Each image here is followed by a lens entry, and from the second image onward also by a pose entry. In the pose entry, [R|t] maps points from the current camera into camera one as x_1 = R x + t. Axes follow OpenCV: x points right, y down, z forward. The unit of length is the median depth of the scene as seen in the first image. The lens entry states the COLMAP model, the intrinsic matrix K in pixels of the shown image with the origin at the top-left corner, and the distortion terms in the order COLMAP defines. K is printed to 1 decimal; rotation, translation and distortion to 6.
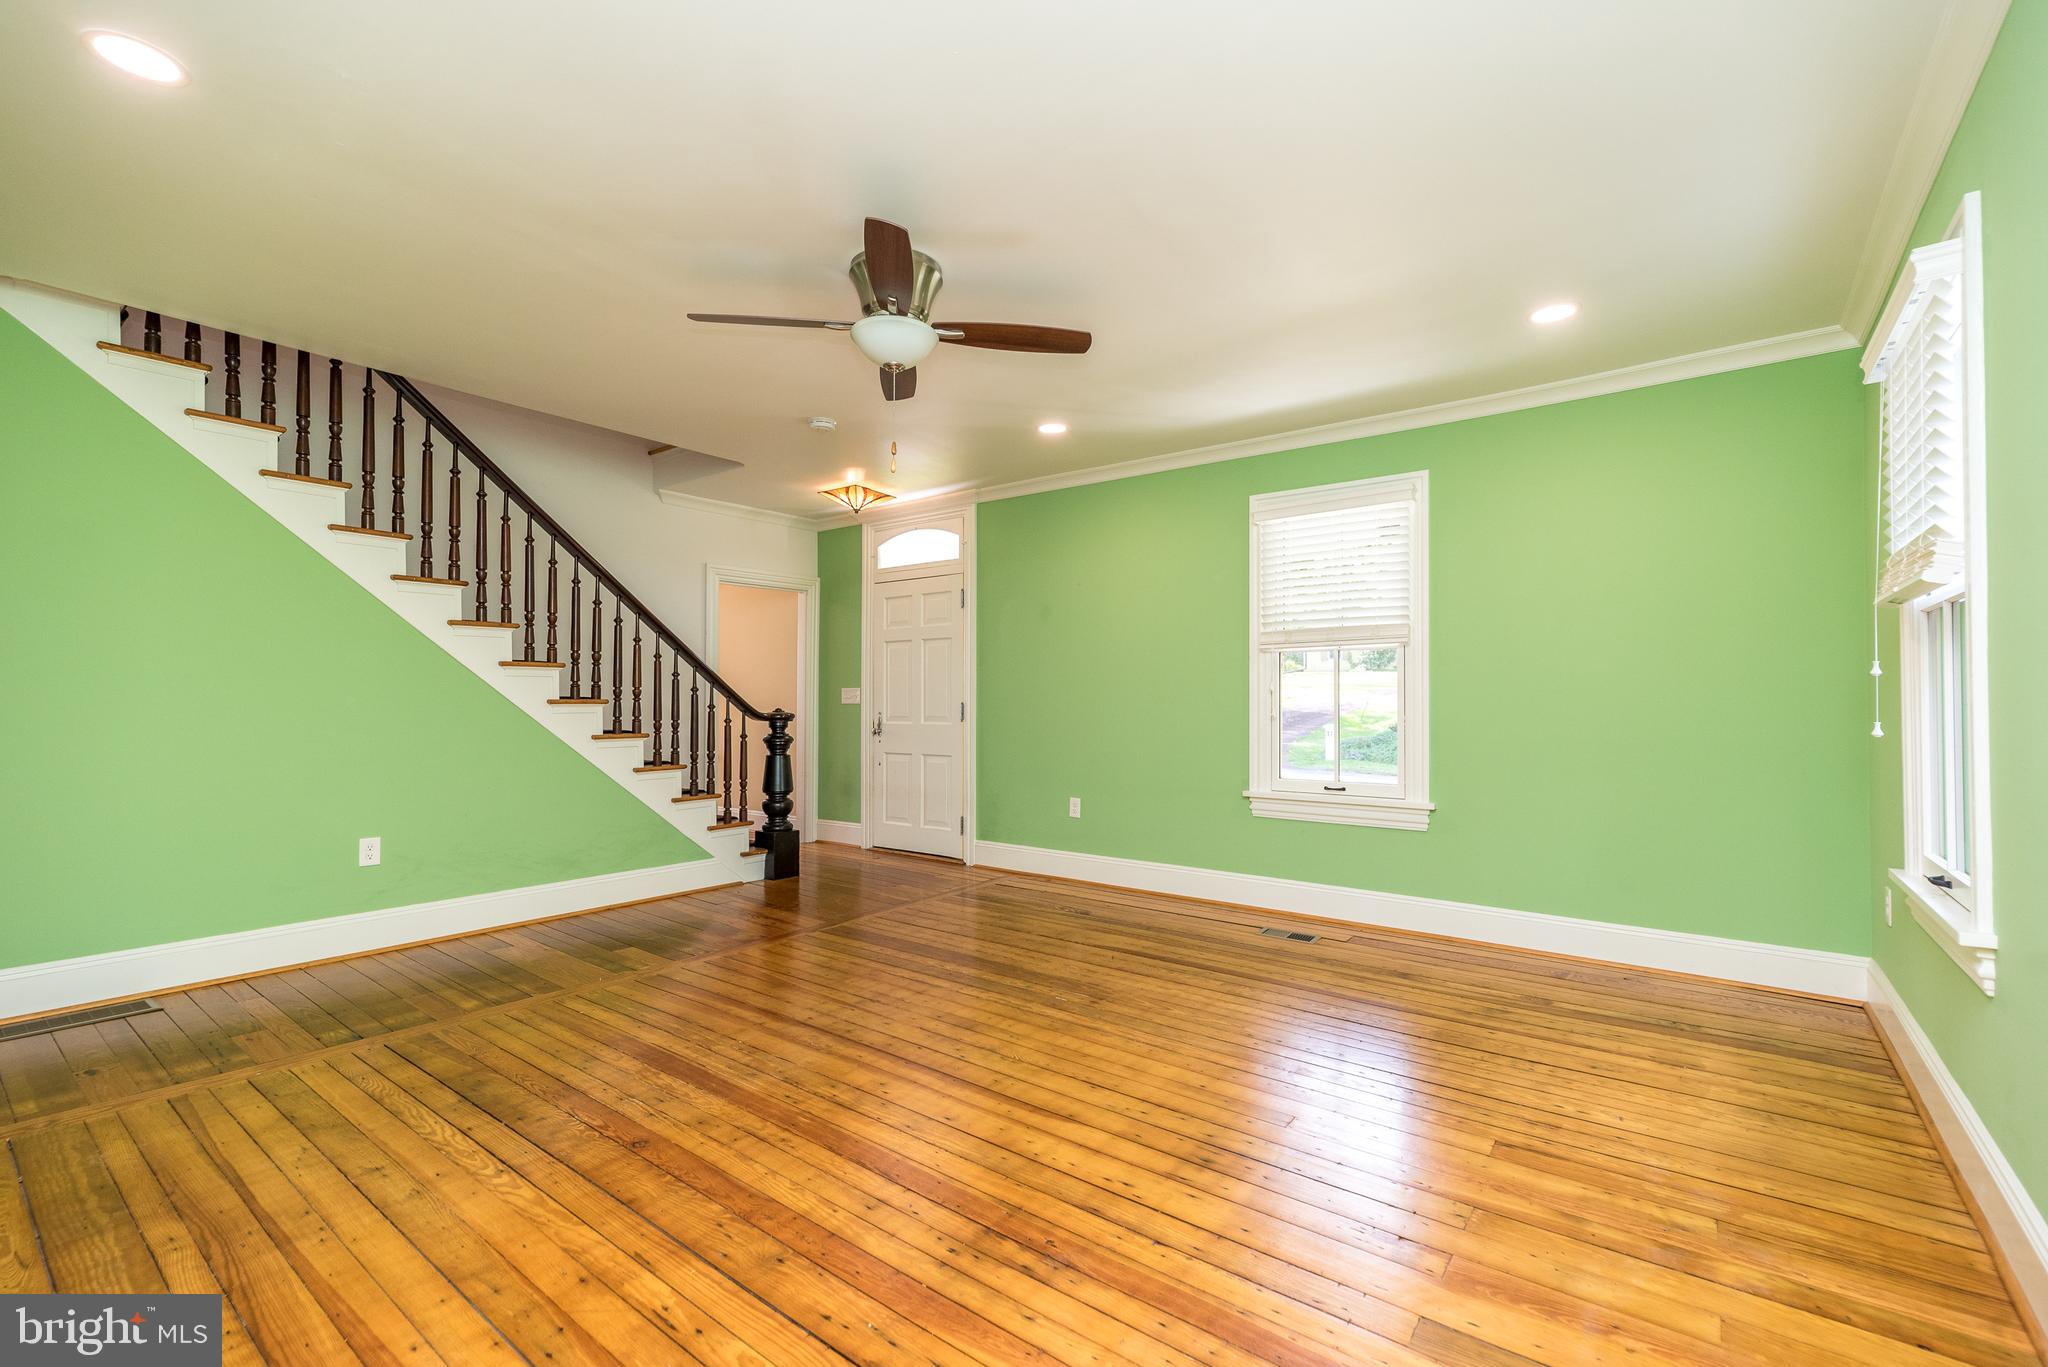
lens RADIAL K [[890.2, 0, 1023.3], [0, 890.2, 690.3], [0, 0, 1]] dist [0.001721, 0.002819]
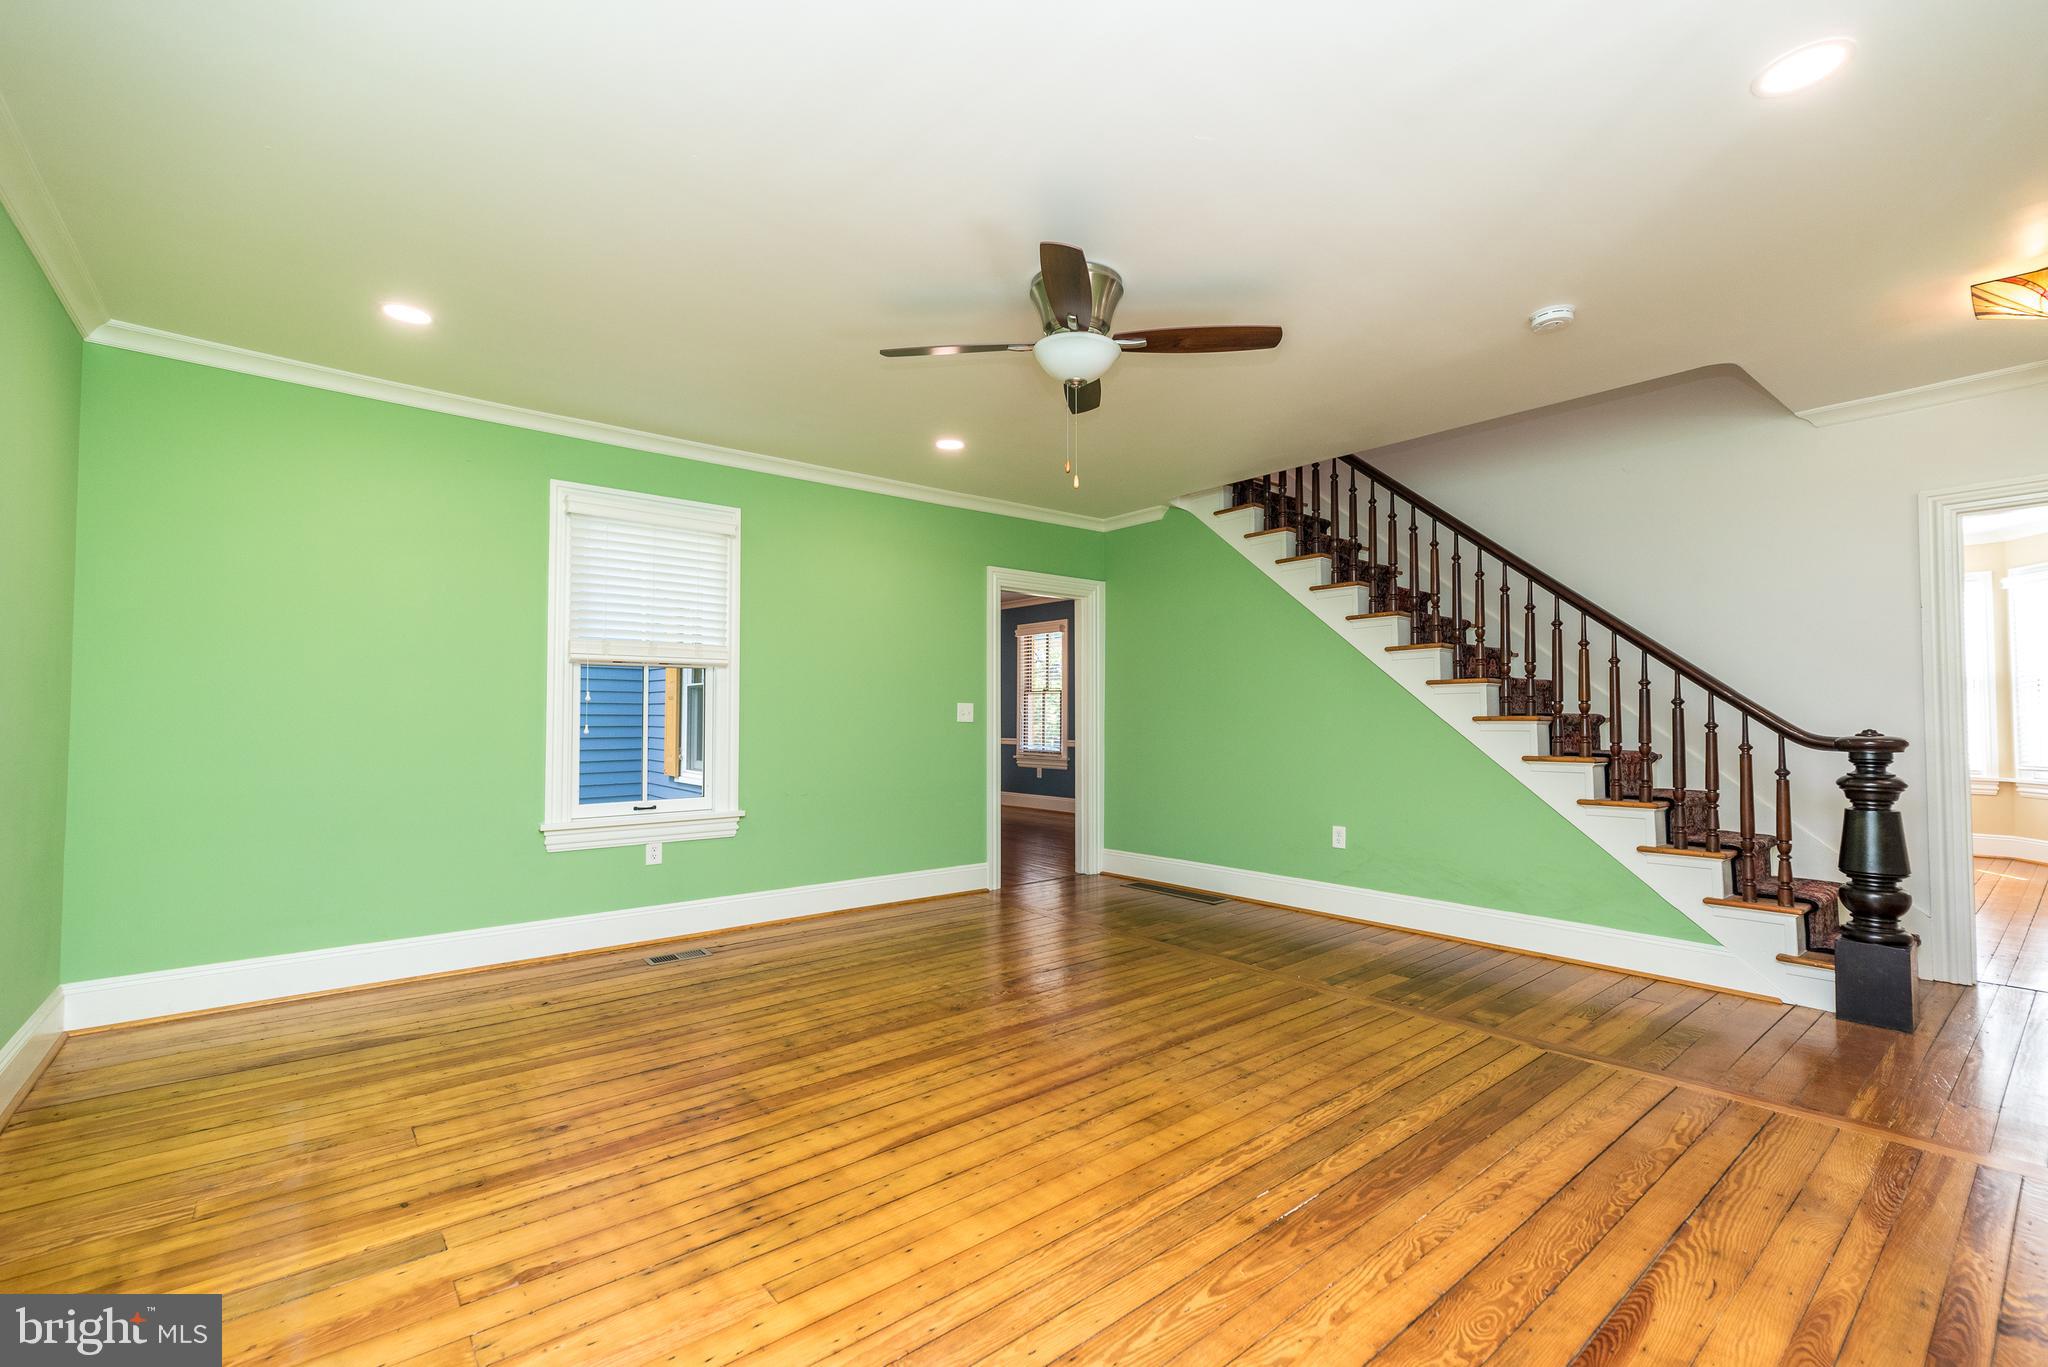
lens RADIAL K [[890.2, 0, 1023.3], [0, 890.2, 690.3], [0, 0, 1]] dist [0.001721, 0.002819]
pose [[-0.226306, -0.030853, -0.973568, 0.738118], [0.013506, 0.999303, -0.034808, 0.012810], [0.973963, -0.021026, -0.225731, 1.036426]]
